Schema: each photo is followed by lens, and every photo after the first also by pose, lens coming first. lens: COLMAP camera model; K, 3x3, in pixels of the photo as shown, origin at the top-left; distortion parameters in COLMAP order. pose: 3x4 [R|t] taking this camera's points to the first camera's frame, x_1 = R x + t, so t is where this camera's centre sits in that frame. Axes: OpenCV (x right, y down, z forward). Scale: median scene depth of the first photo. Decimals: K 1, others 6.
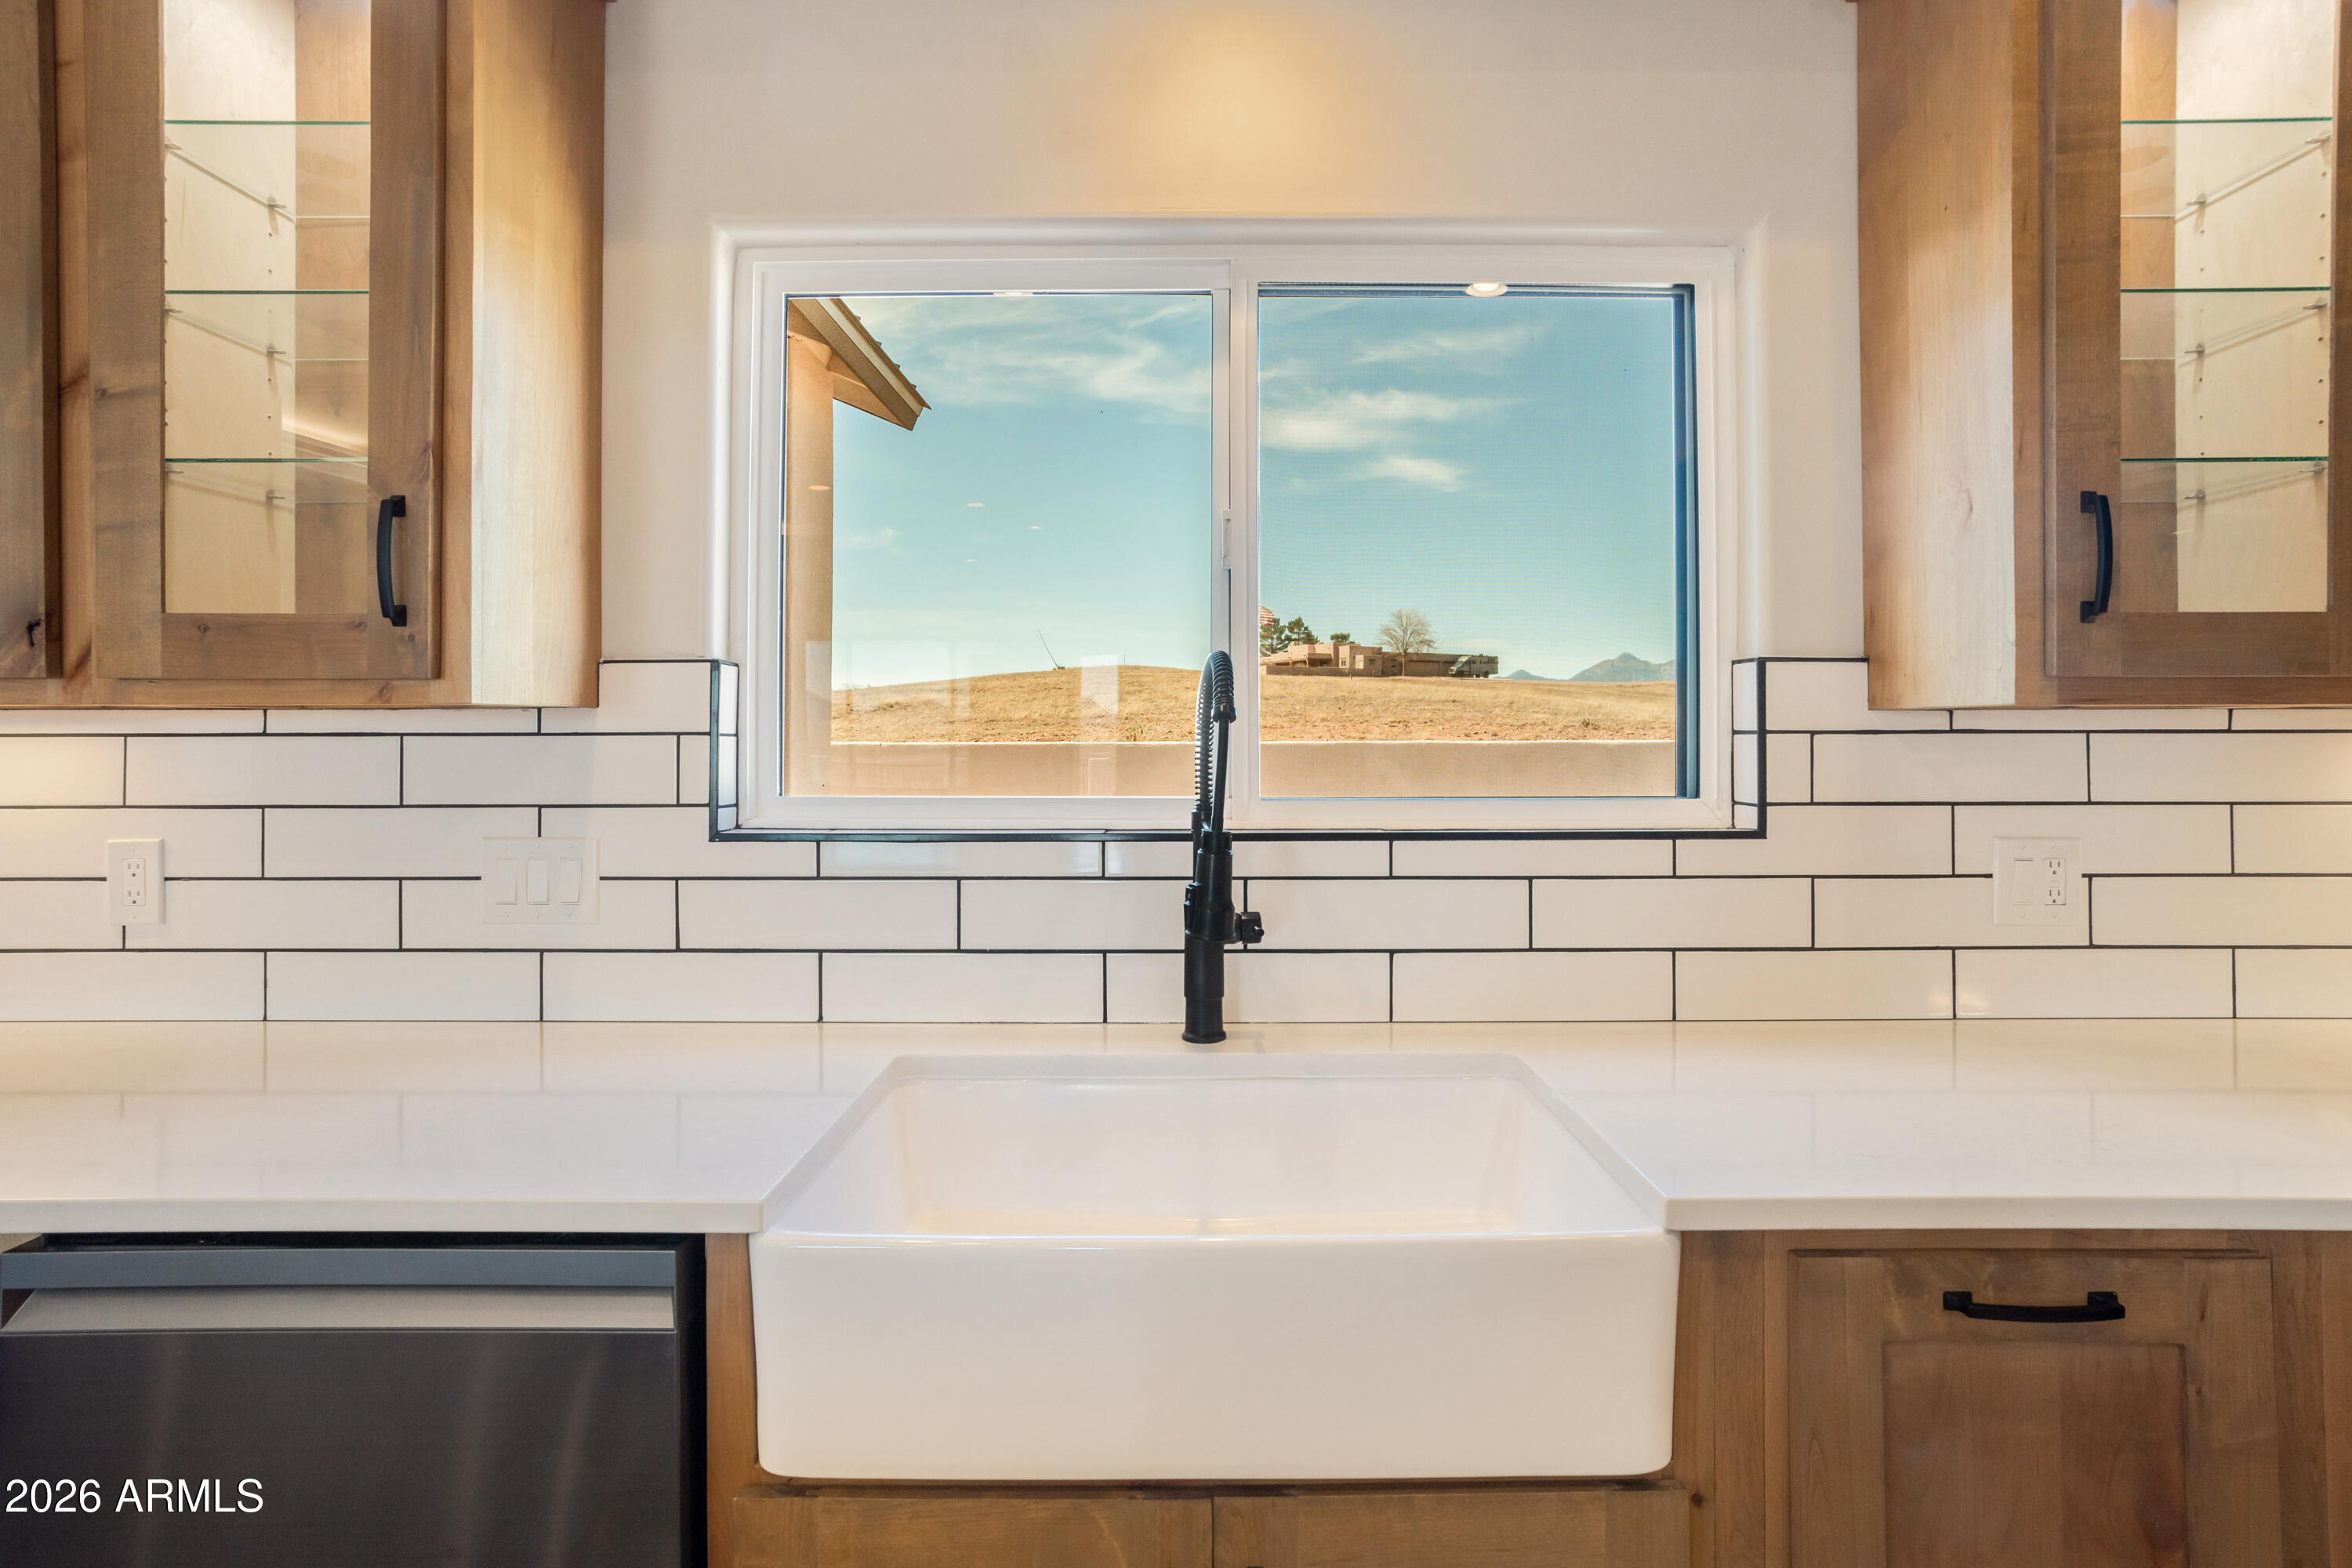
lens RADIAL K [[1170.8, 0, 1198.0], [0, 1170.8, 767.3], [0, 0, 1]] dist [-0.007533, 0.000323]
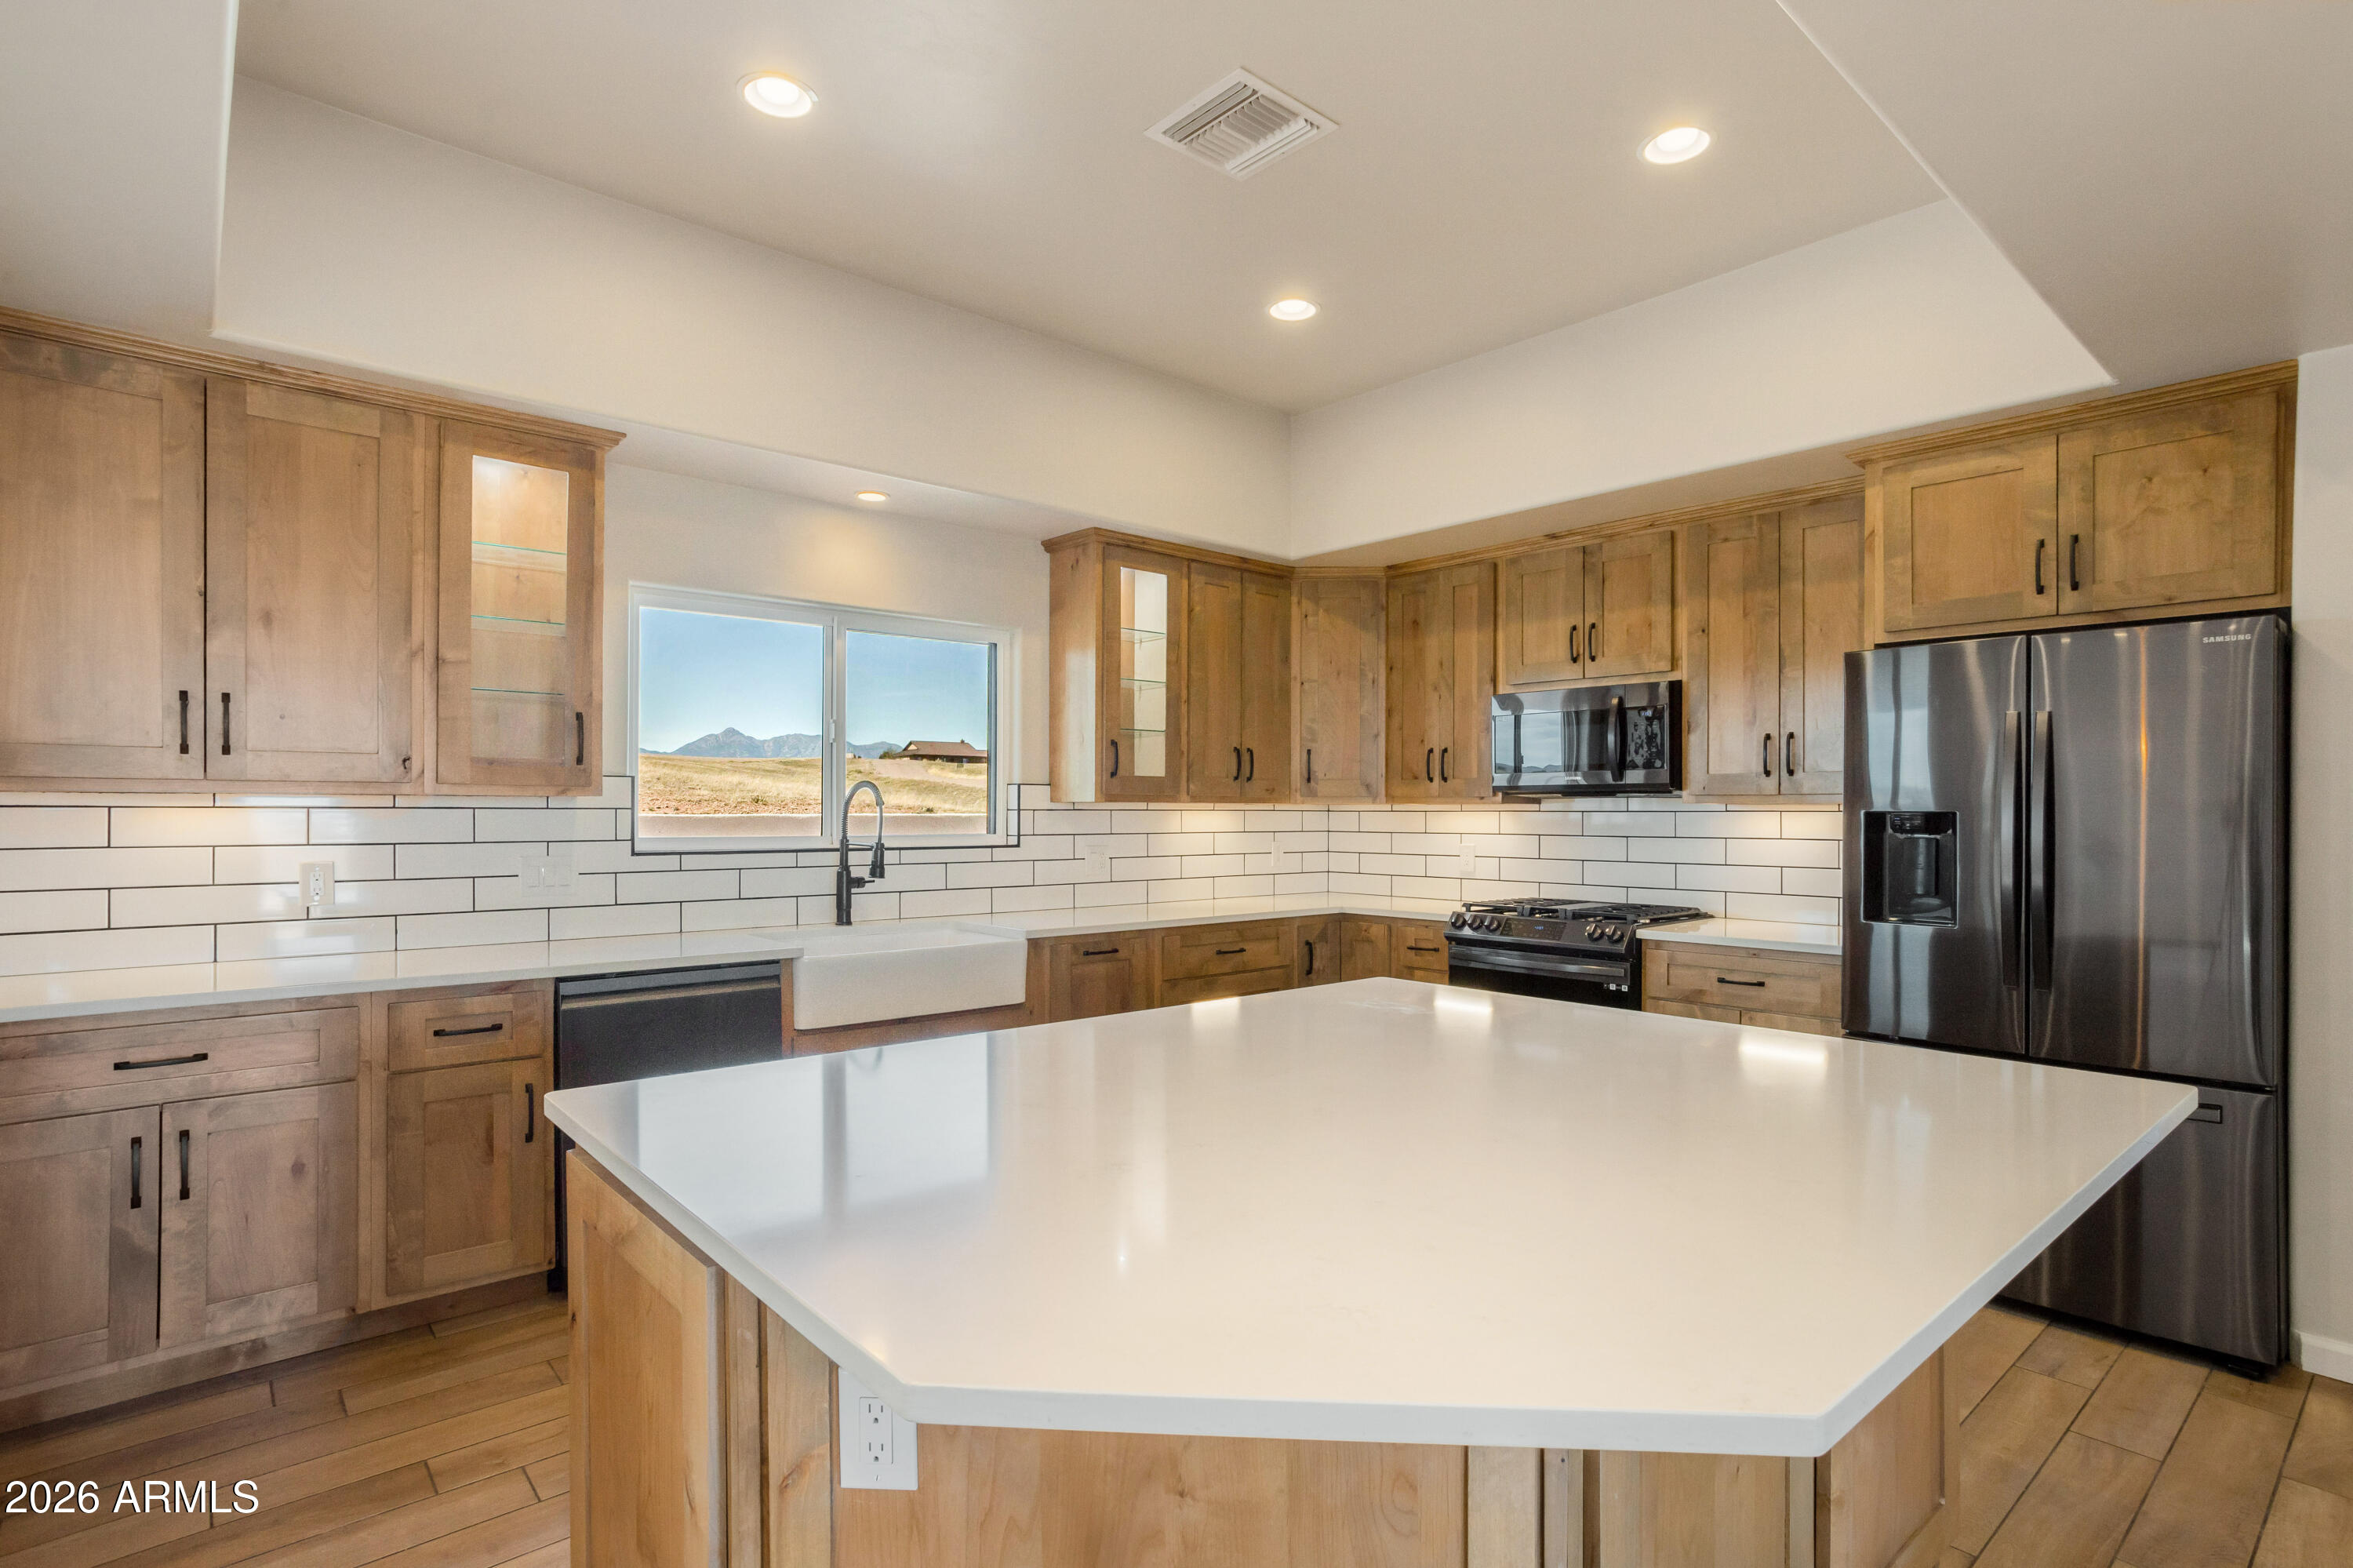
lens RADIAL K [[1171.3, 0, 1182.2], [0, 1171.3, 794.3], [0, 0, 1]] dist [-0.007533, 0.000323]
pose [[0.757541, 0.012488, 0.652669, -1.100780], [-0.006959, 0.999915, -0.011055, -0.040661], [-0.652751, 0.003833, 0.757563, -1.445970]]
